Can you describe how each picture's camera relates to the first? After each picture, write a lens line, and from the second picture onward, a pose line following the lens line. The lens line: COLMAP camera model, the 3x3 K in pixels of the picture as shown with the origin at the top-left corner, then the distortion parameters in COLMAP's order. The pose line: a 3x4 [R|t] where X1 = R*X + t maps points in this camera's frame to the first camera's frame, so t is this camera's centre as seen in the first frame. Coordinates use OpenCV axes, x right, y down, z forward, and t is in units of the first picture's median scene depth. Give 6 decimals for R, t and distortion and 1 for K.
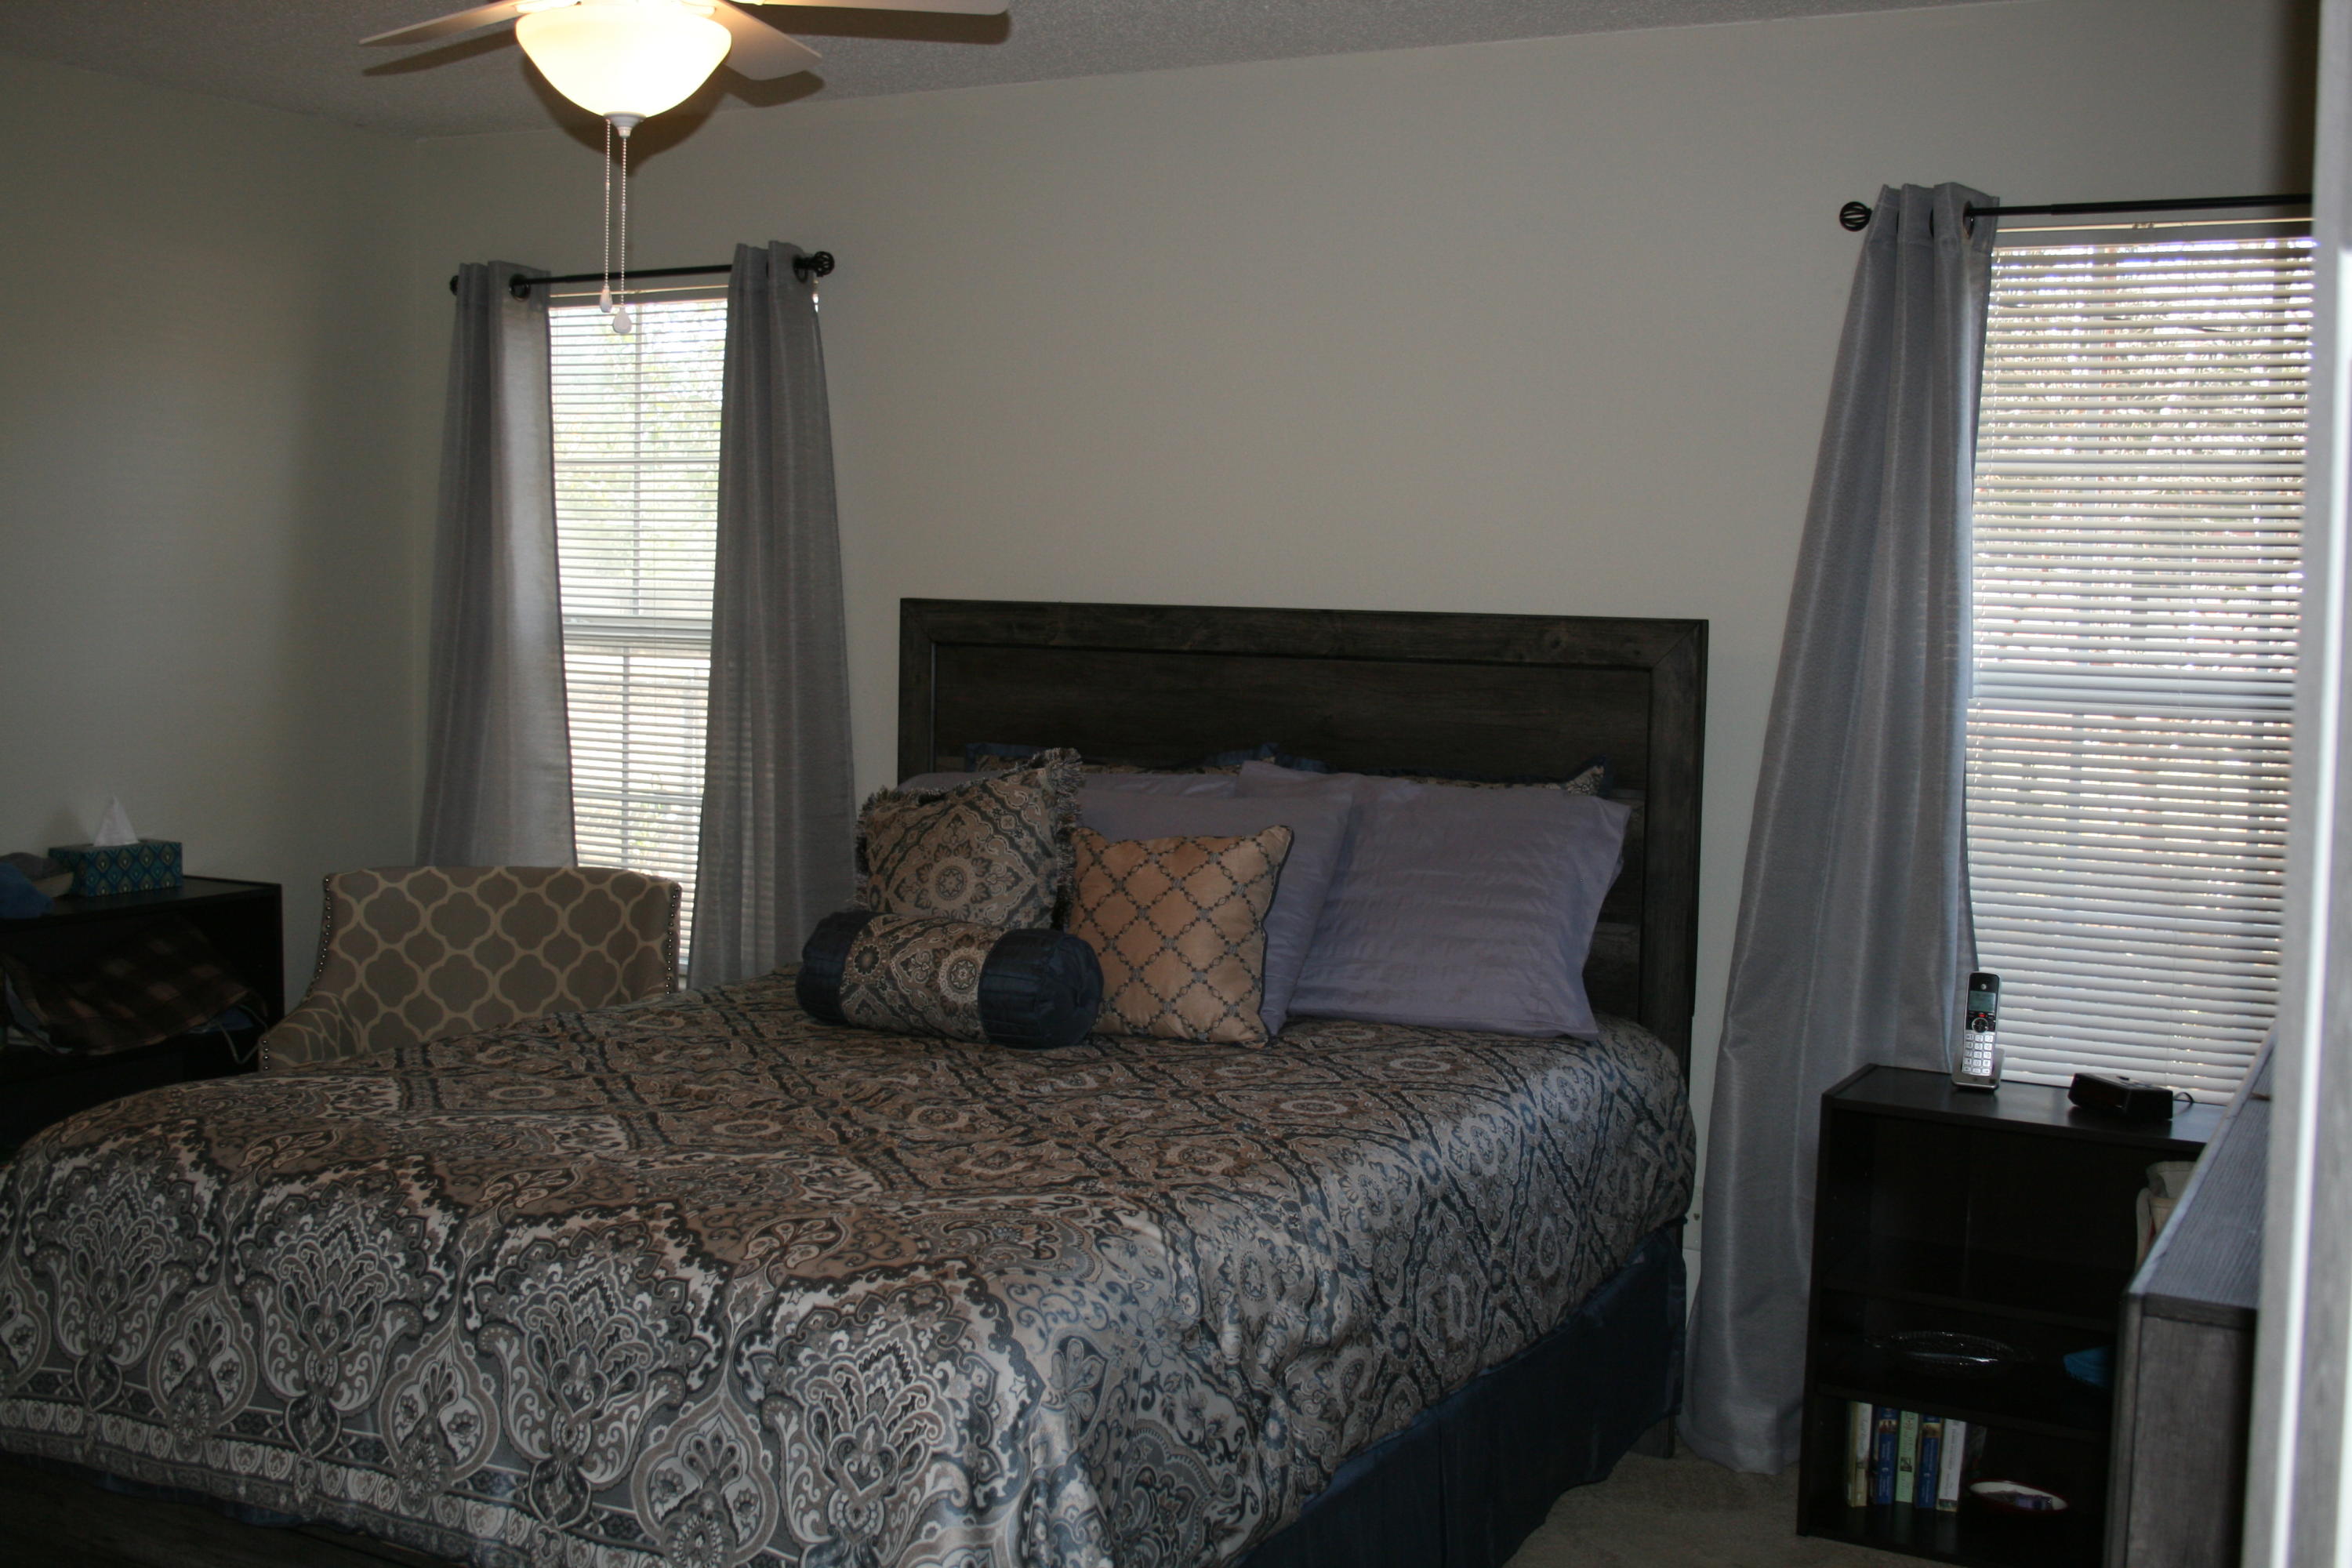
lens RADIAL K [[2501.5, 0, 1172.9], [0, 2501.5, 746.3], [0, 0, 1]] dist [-0.120015, 0.139089]
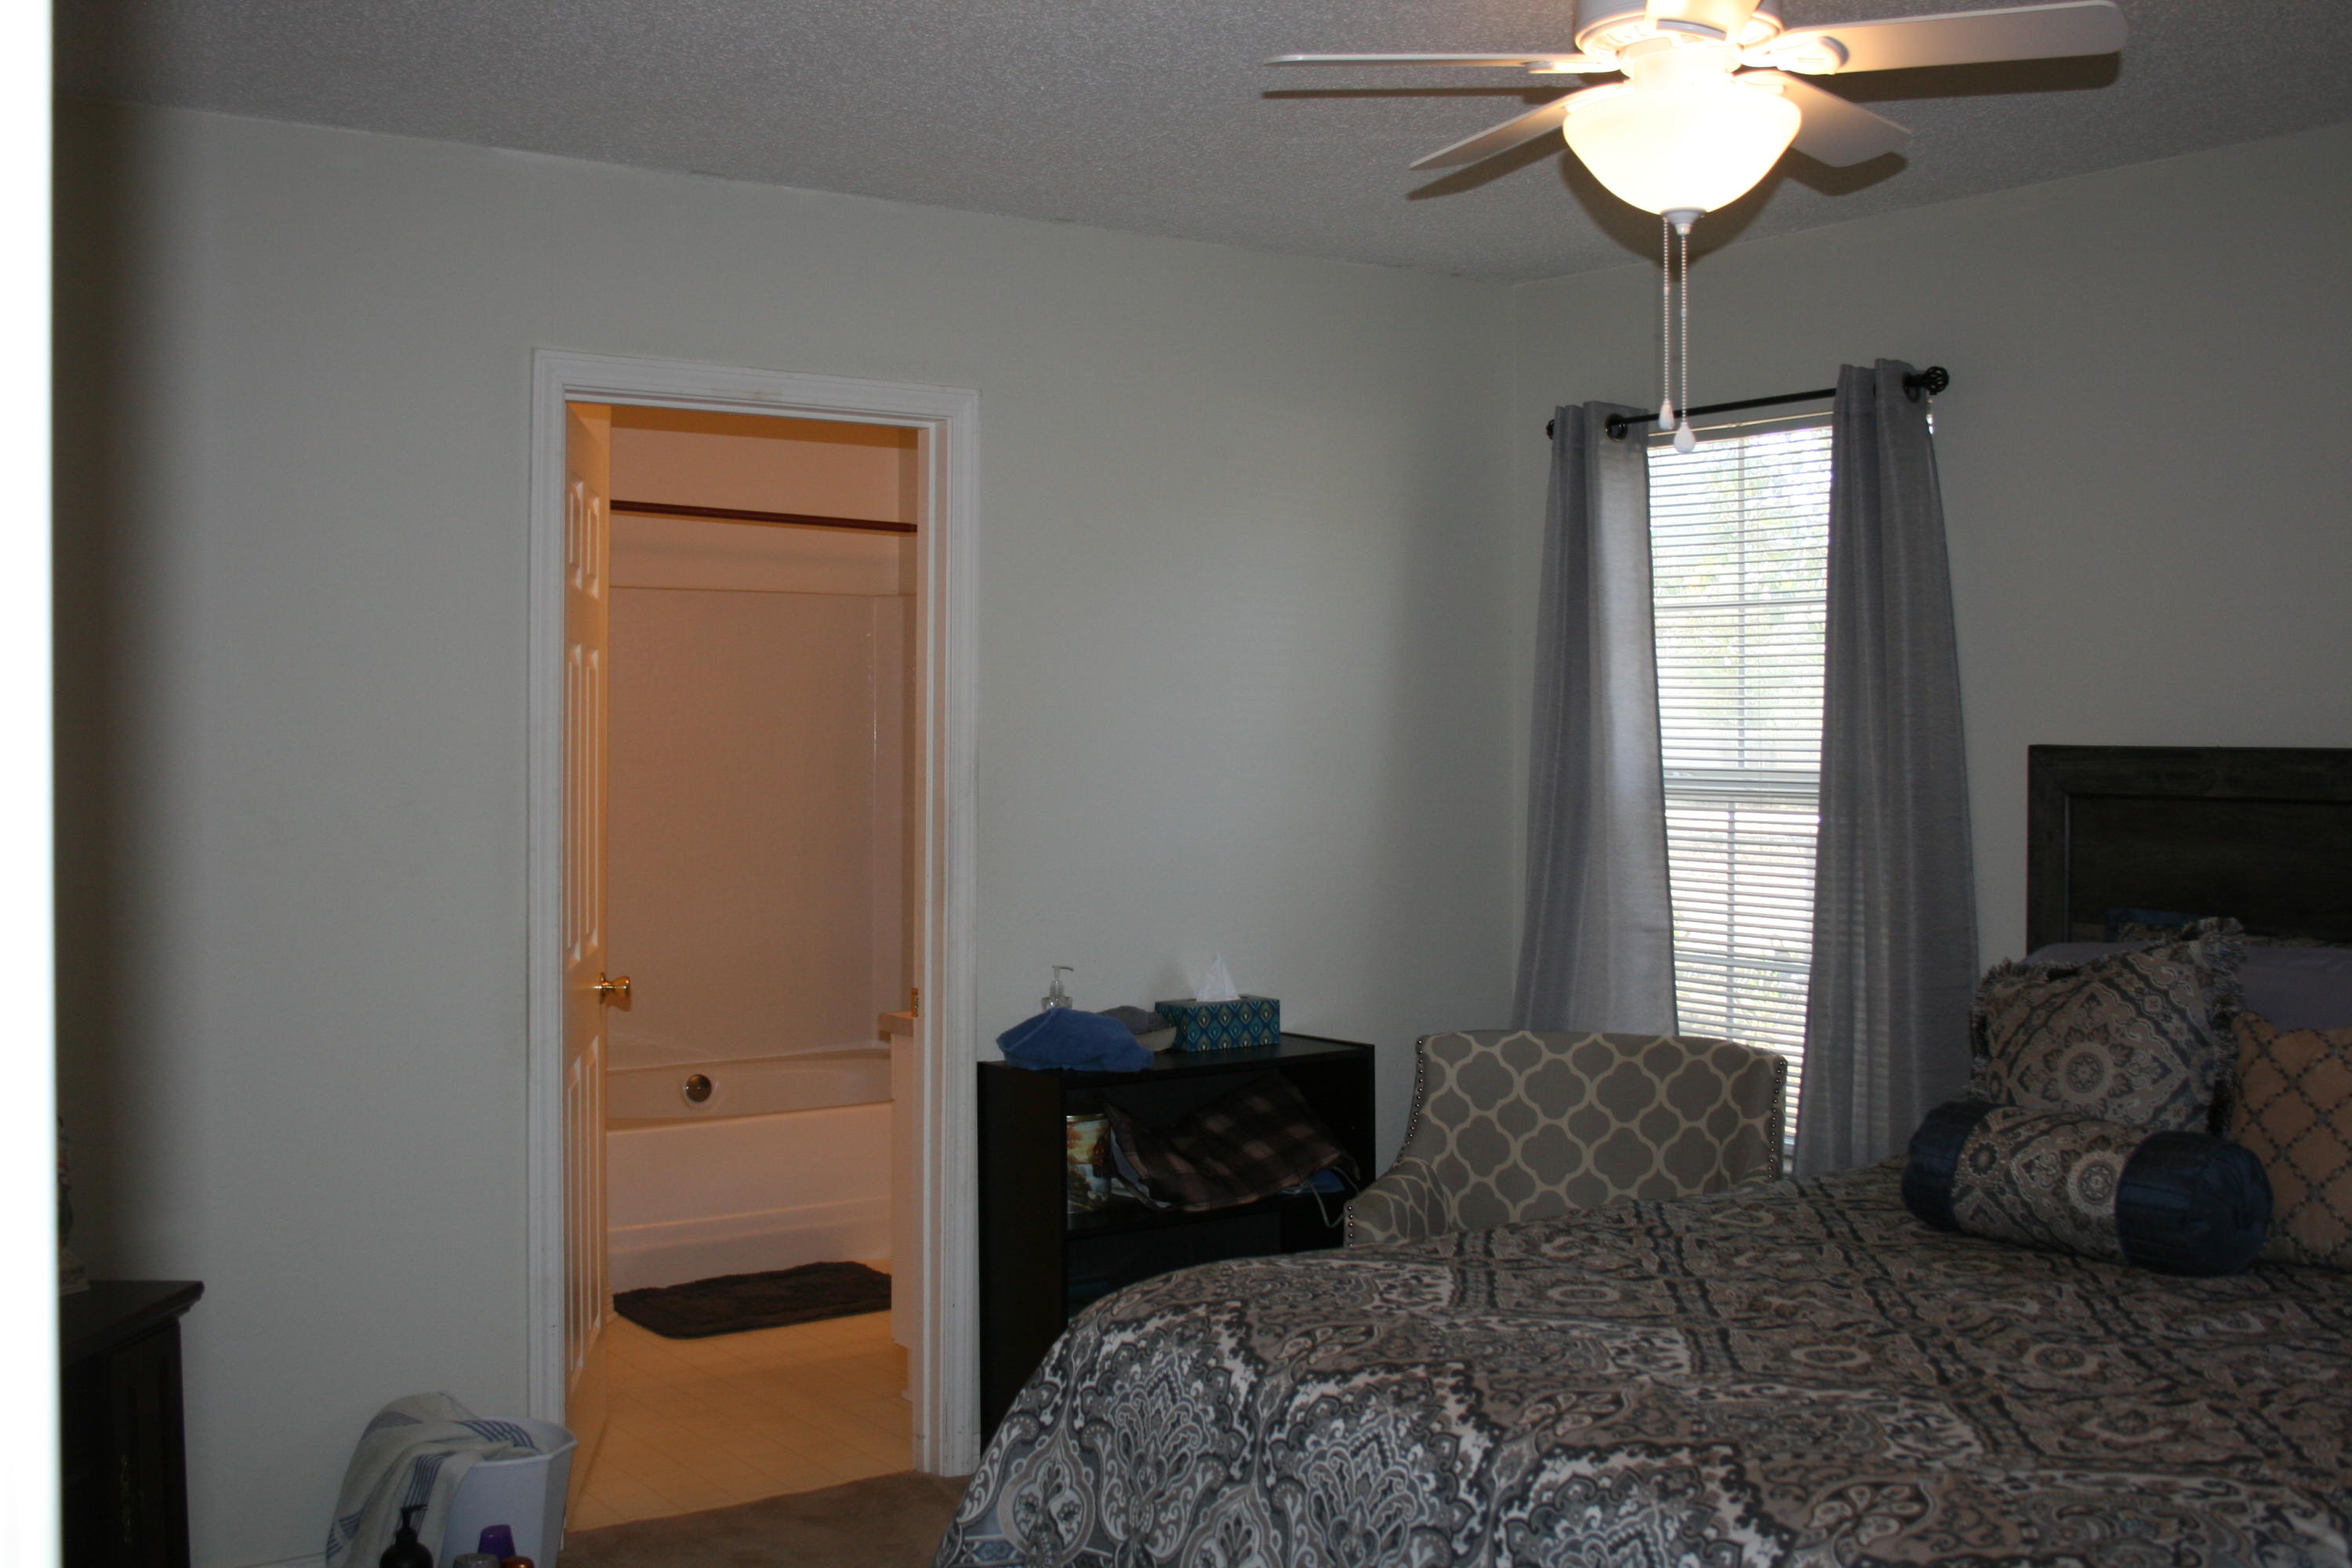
lens RADIAL K [[2501.5, 0, 1172.9], [0, 2501.5, 746.3], [0, 0, 1]] dist [-0.120015, 0.139089]
pose [[0.899502, -0.016032, -0.436622, 0.001562], [-0.010926, 0.998189, -0.059163, -0.004732], [0.436779, 0.057988, 0.897698, 0.104317]]
